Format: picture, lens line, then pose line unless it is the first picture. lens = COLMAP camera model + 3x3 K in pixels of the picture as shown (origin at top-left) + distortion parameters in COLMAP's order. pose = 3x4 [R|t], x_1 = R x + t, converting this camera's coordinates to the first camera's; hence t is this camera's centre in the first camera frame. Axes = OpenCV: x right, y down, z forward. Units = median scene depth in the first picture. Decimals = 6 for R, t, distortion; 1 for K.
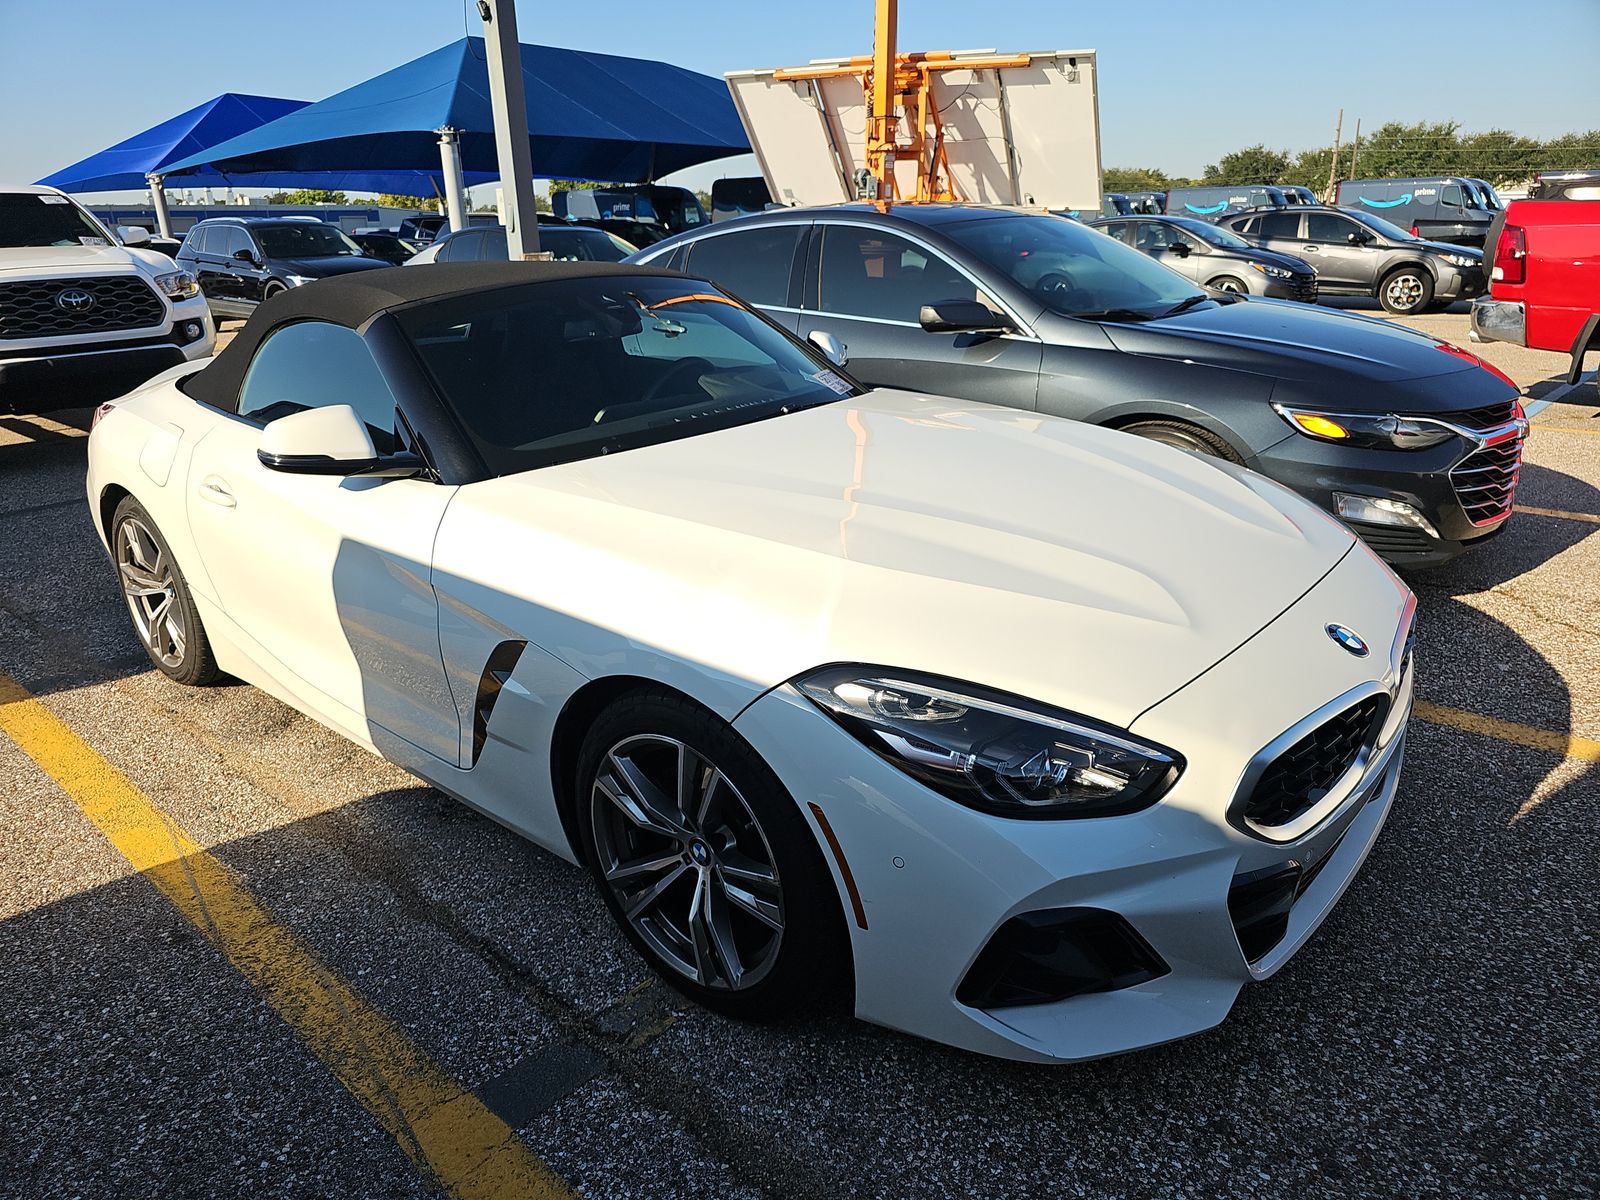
lens RADIAL K [[1080.9, 0, 795.8], [0, 1080.9, 606.1], [0, 0, 1]] dist [0.033132, -0.024208]
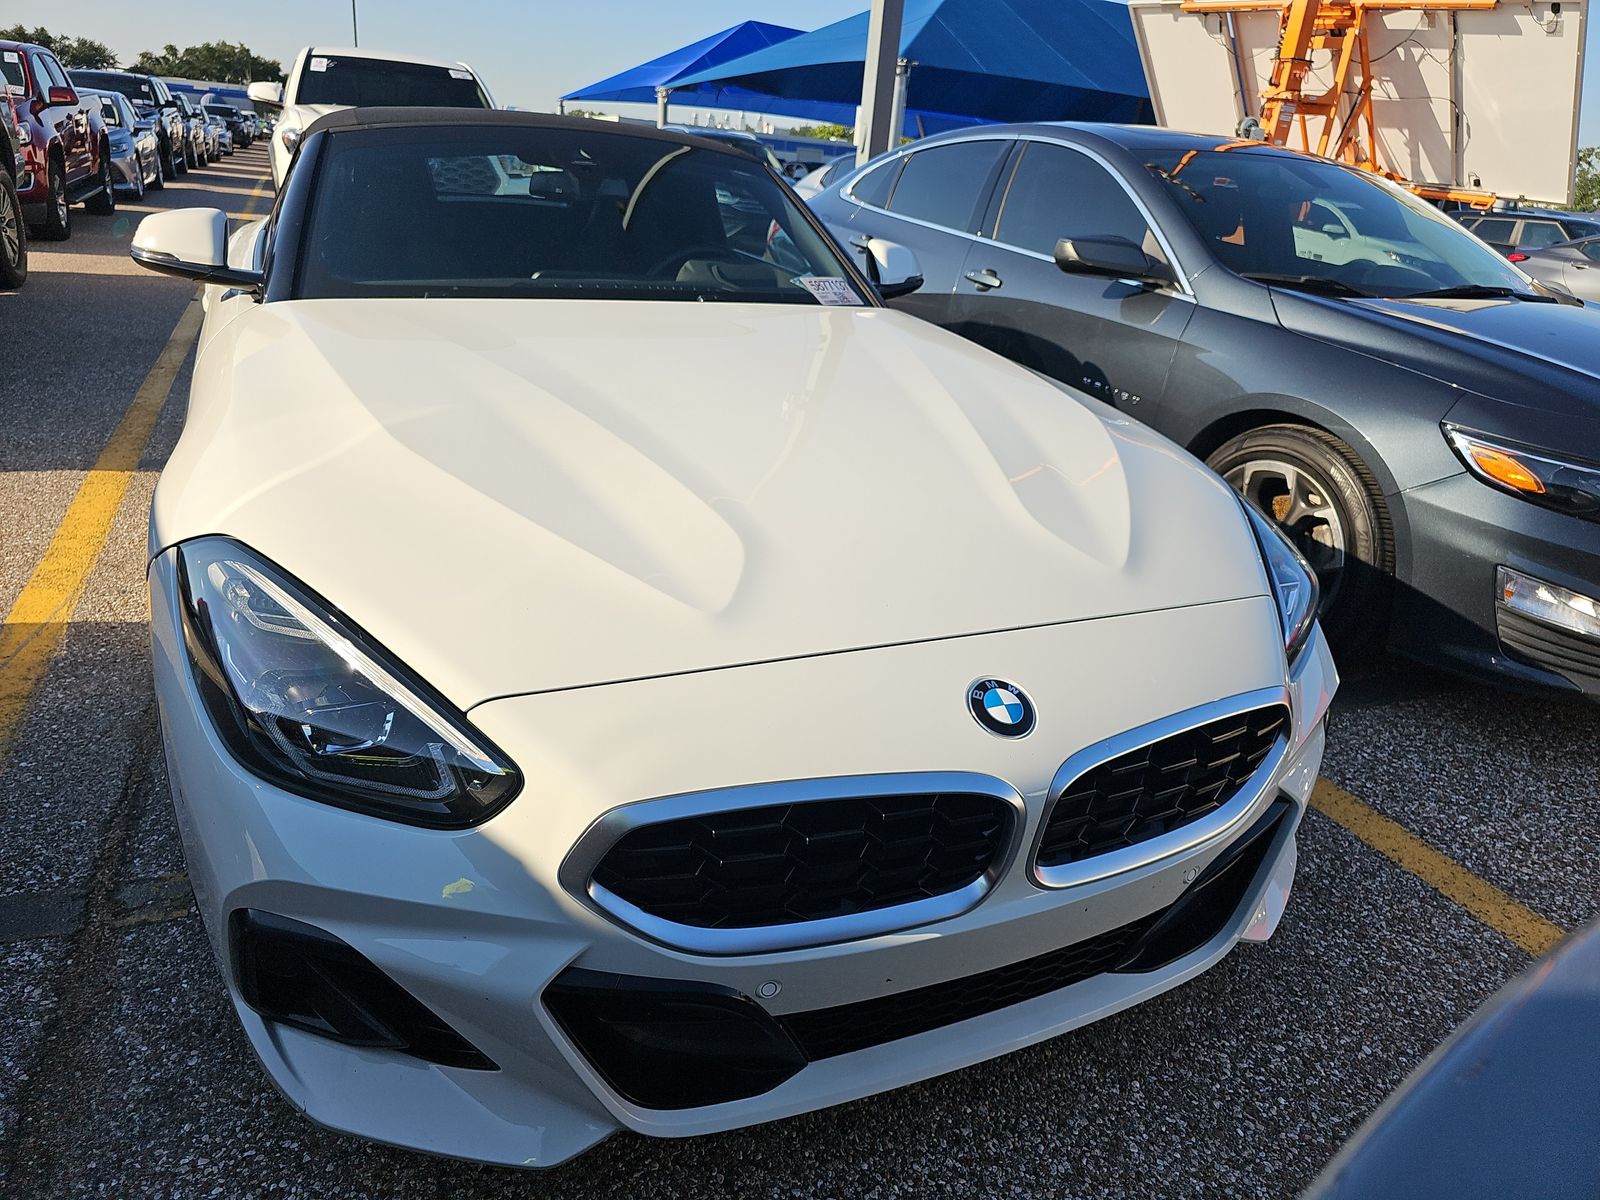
lens RADIAL K [[1090.8, 0, 800.0], [0, 1090.8, 600.0], [0, 0, 1]] dist [0.026225, -0.027047]
pose [[0.906346, 0.245803, -0.343683, 0.130024], [-0.237059, 0.969116, 0.067952, -0.010046], [0.349772, 0.019885, 0.936624, 0.074473]]
